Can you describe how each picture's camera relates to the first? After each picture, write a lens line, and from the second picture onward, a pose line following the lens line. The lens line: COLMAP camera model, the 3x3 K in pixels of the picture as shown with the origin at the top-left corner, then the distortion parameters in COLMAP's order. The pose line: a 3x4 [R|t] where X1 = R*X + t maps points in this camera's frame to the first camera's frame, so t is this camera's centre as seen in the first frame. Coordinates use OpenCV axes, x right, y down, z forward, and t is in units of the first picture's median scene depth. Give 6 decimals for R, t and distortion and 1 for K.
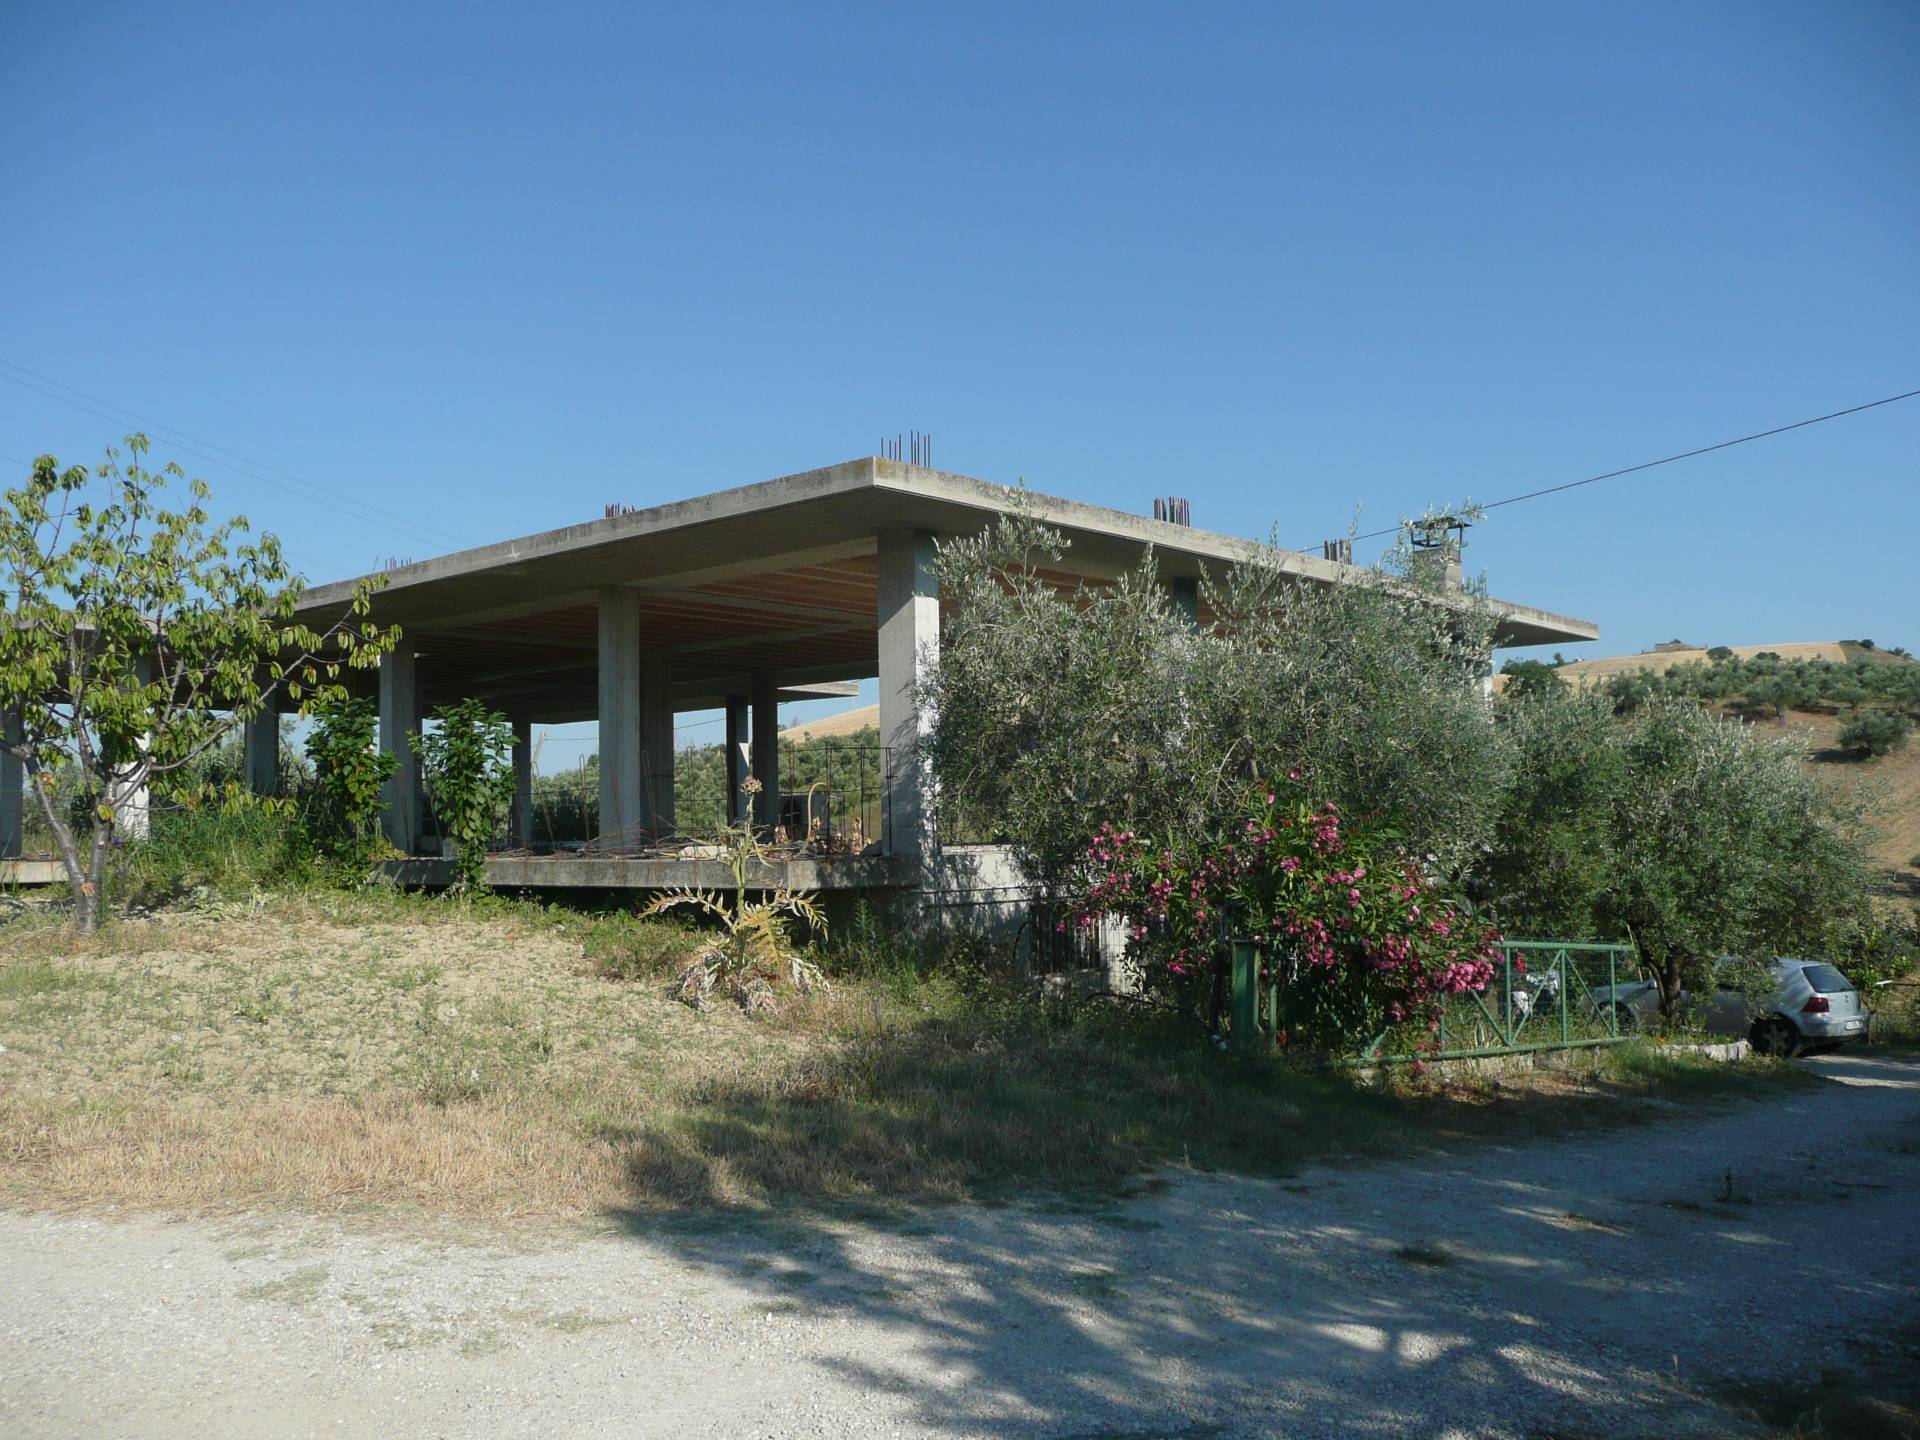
lens RADIAL K [[1611.5, 0, 969.7], [0, 1611.5, 723.4], [0, 0, 1]] dist [-0.028767, 0.020924]
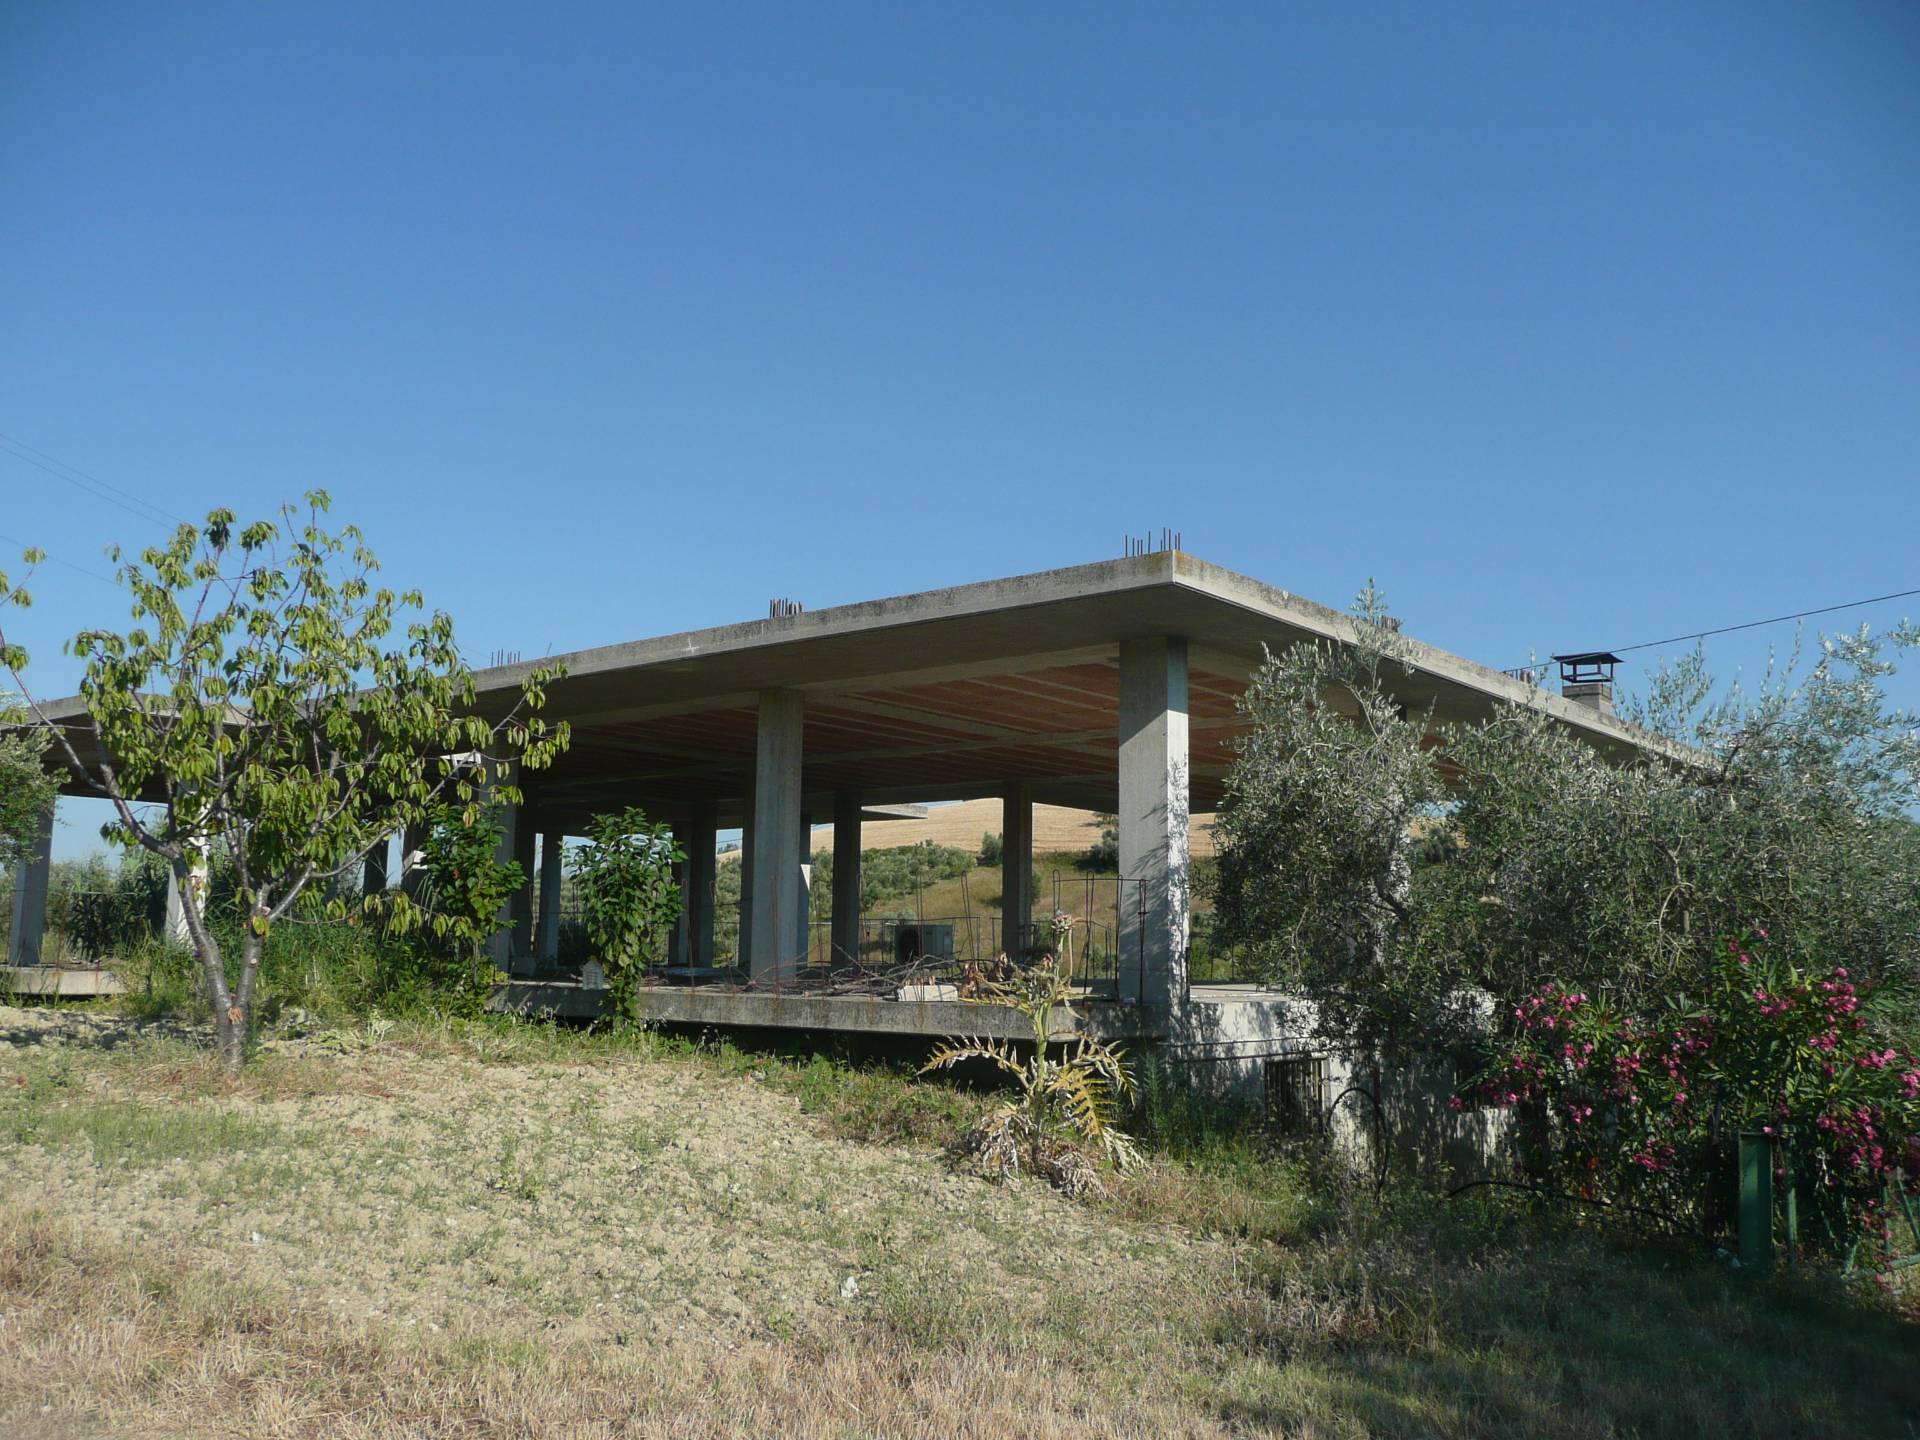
lens RADIAL K [[1611.5, 0, 965.4], [0, 1611.5, 725.8], [0, 0, 1]] dist [-0.028767, 0.020924]
pose [[0.998824, 0.036926, 0.031410, -0.172205], [-0.034417, 0.996439, -0.076967, 0.002242], [-0.034140, 0.075795, 0.996539, 0.112526]]
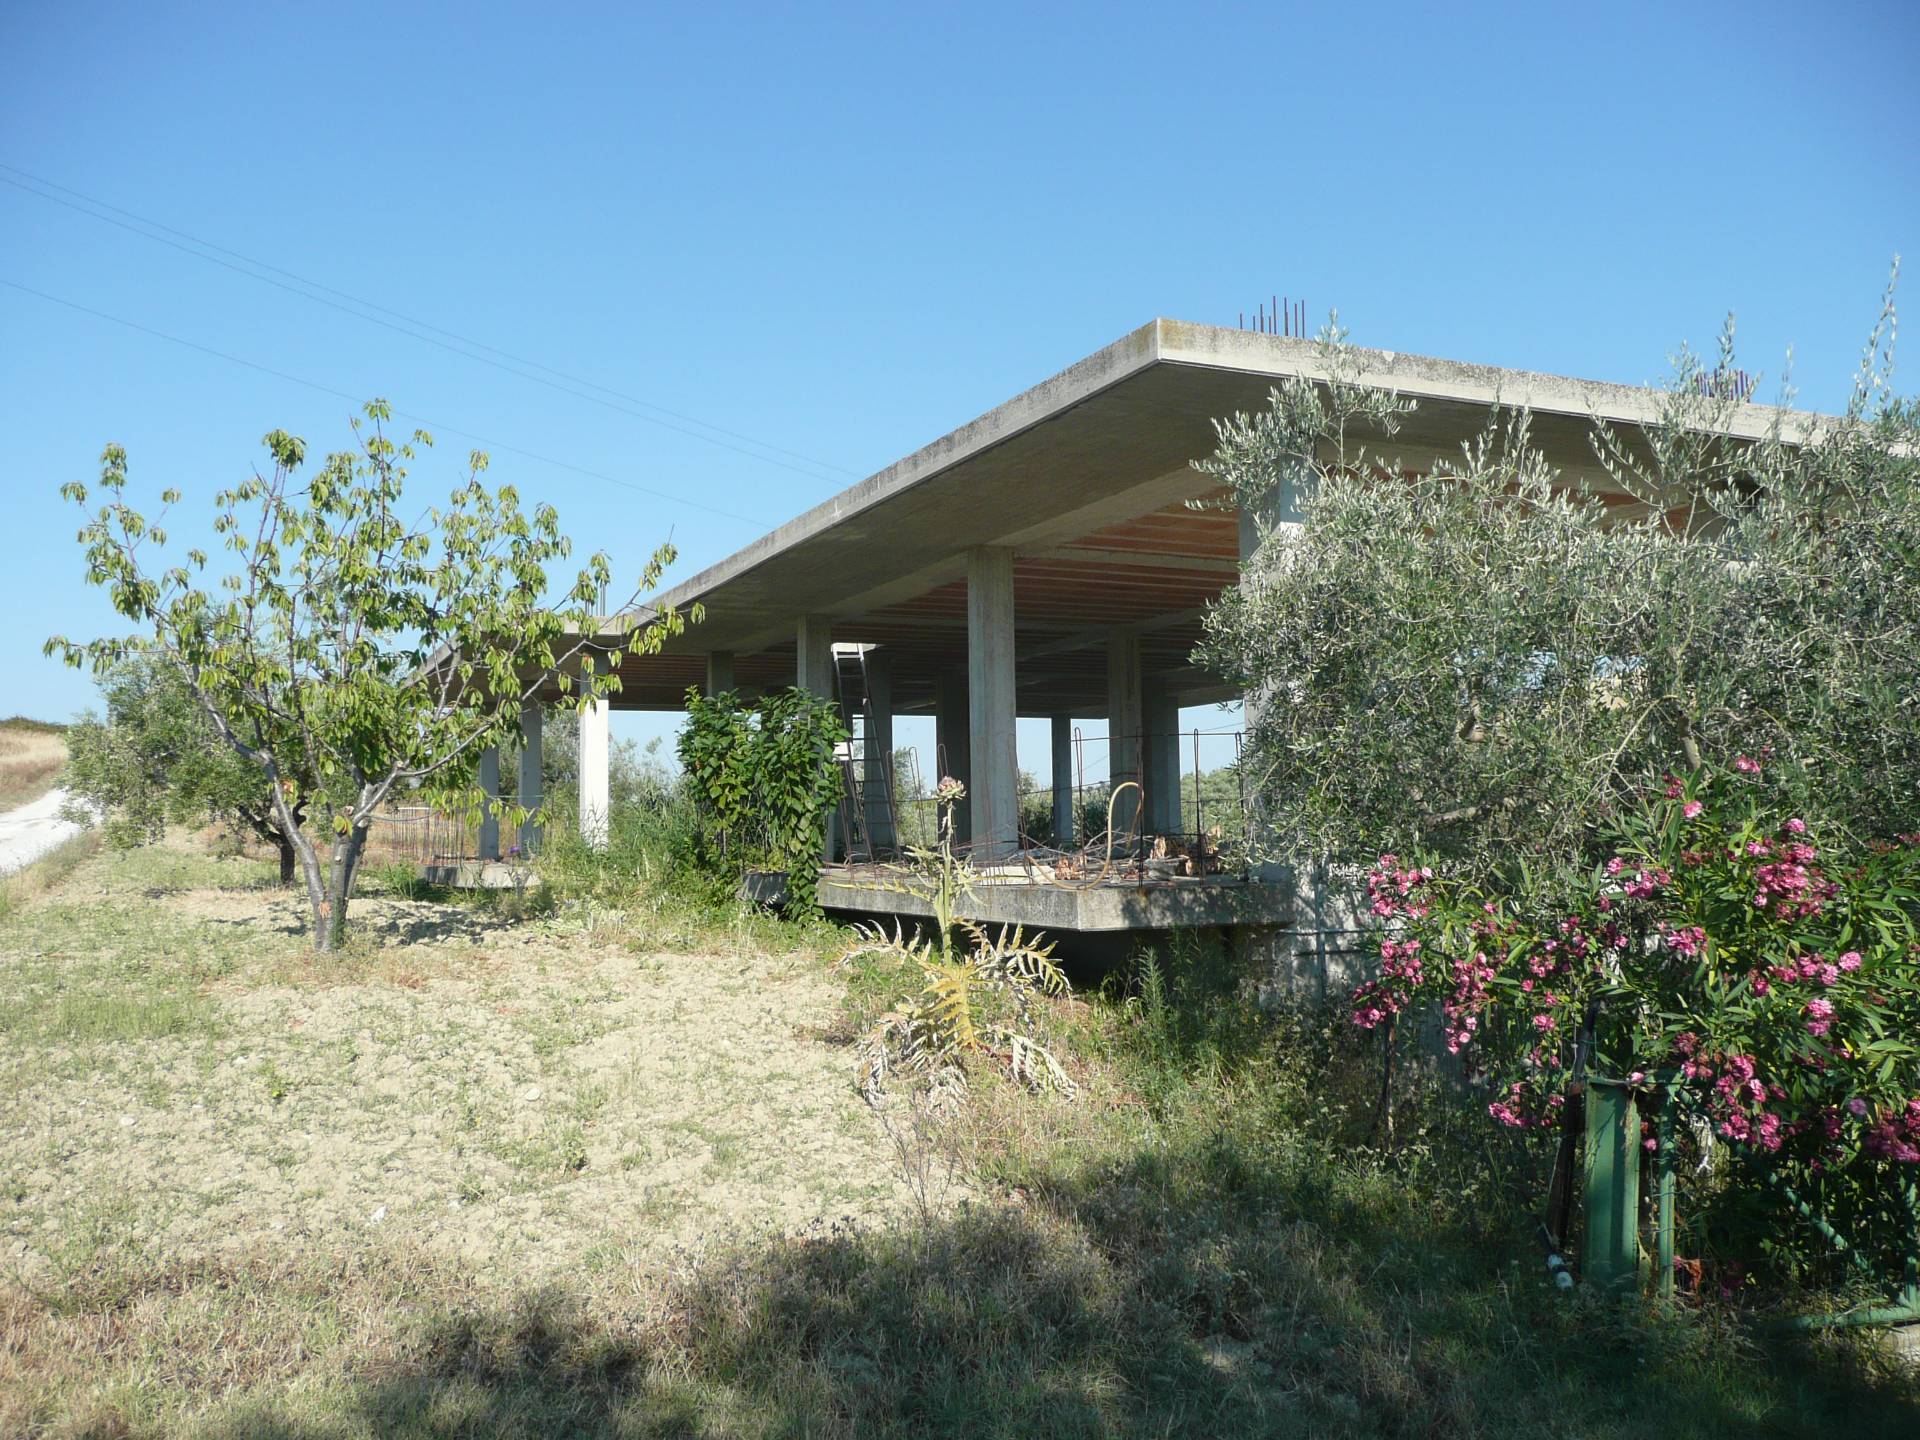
lens RADIAL K [[1611.5, 0, 966.8], [0, 1611.5, 723.2], [0, 0, 1]] dist [-0.028767, 0.020924]
pose [[0.917234, -0.023909, -0.397630, 0.120943], [0.025048, 0.999684, -0.002330, 0.008971], [0.397560, -0.007822, 0.917543, 0.279584]]
